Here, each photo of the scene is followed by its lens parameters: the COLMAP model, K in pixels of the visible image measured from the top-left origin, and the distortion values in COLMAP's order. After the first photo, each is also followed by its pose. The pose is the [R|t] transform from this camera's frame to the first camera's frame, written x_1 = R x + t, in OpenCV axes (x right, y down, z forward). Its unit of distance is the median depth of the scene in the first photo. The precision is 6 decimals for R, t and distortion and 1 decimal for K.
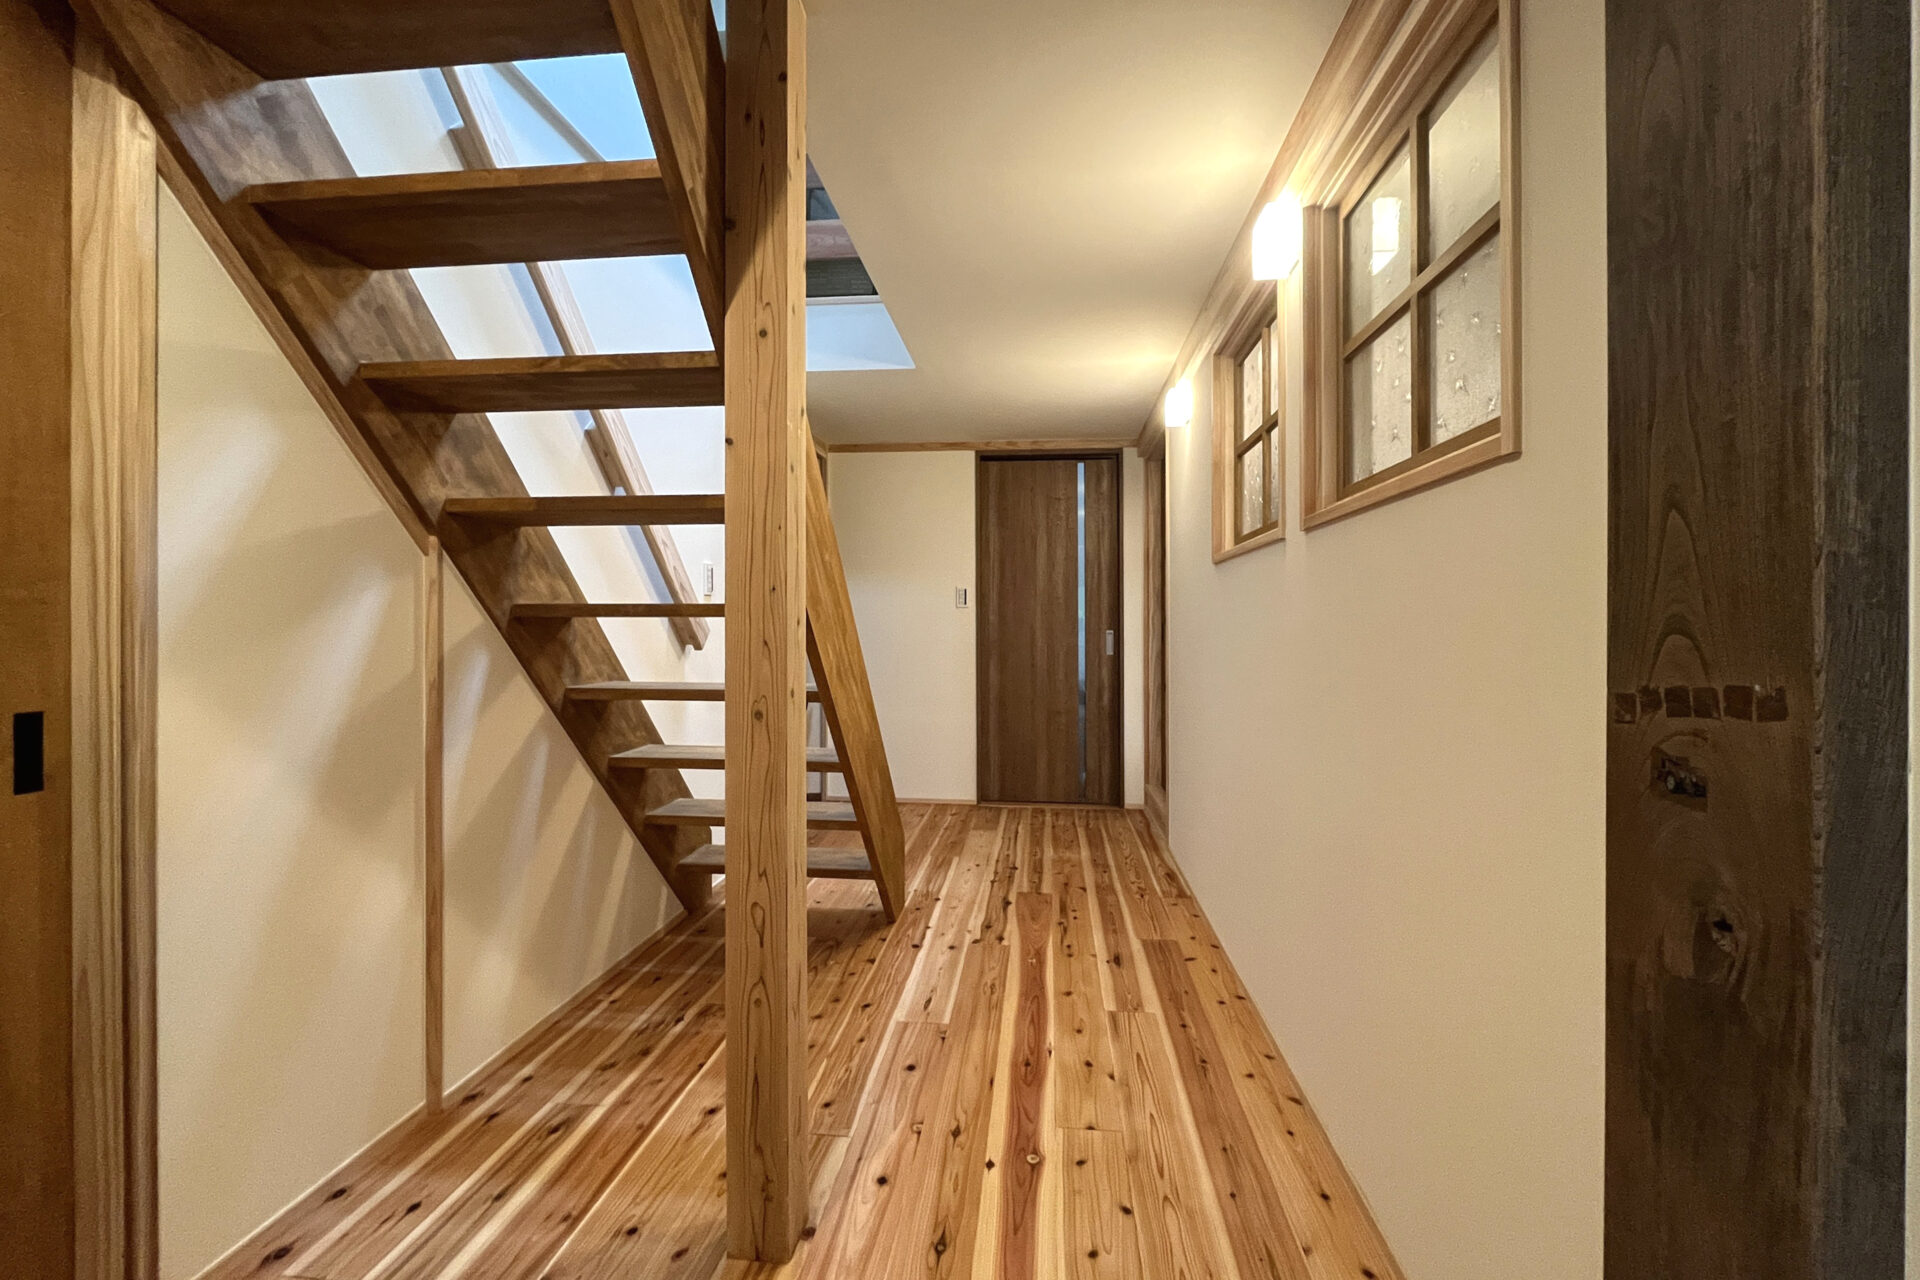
lens RADIAL K [[849.9, 0, 958.7], [0, 849.9, 634.3], [0, 0, 1]] dist [-0.001073, -0.000120]
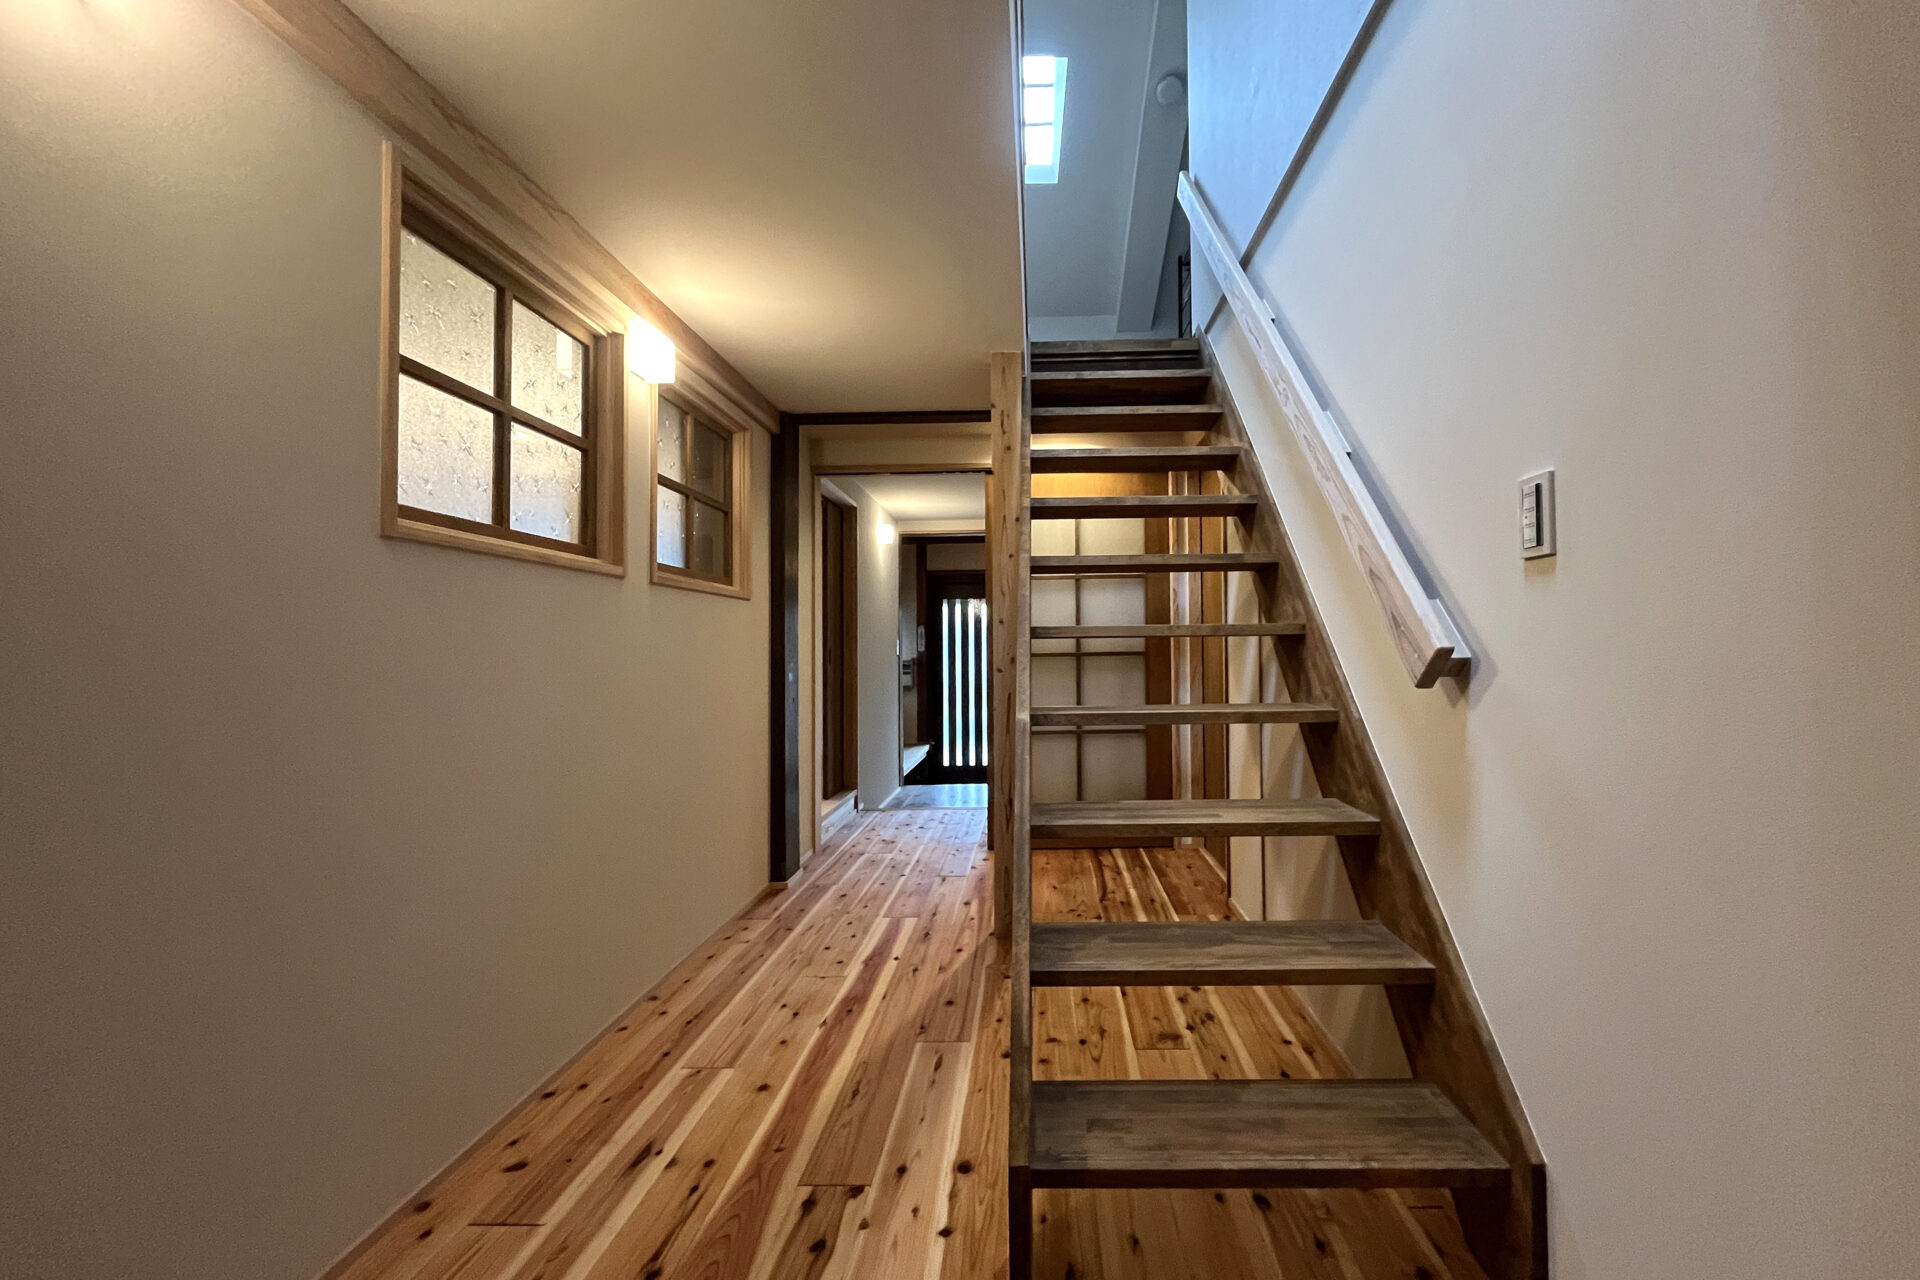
lens RADIAL K [[849.9, 0, 958.7], [0, 849.9, 634.3], [0, 0, 1]] dist [-0.001073, -0.000120]
pose [[-0.999935, 0.008028, -0.008149, -0.056708], [0.008115, 0.999909, -0.010769, 0.007309], [0.008062, -0.010835, -0.999909, 1.976316]]
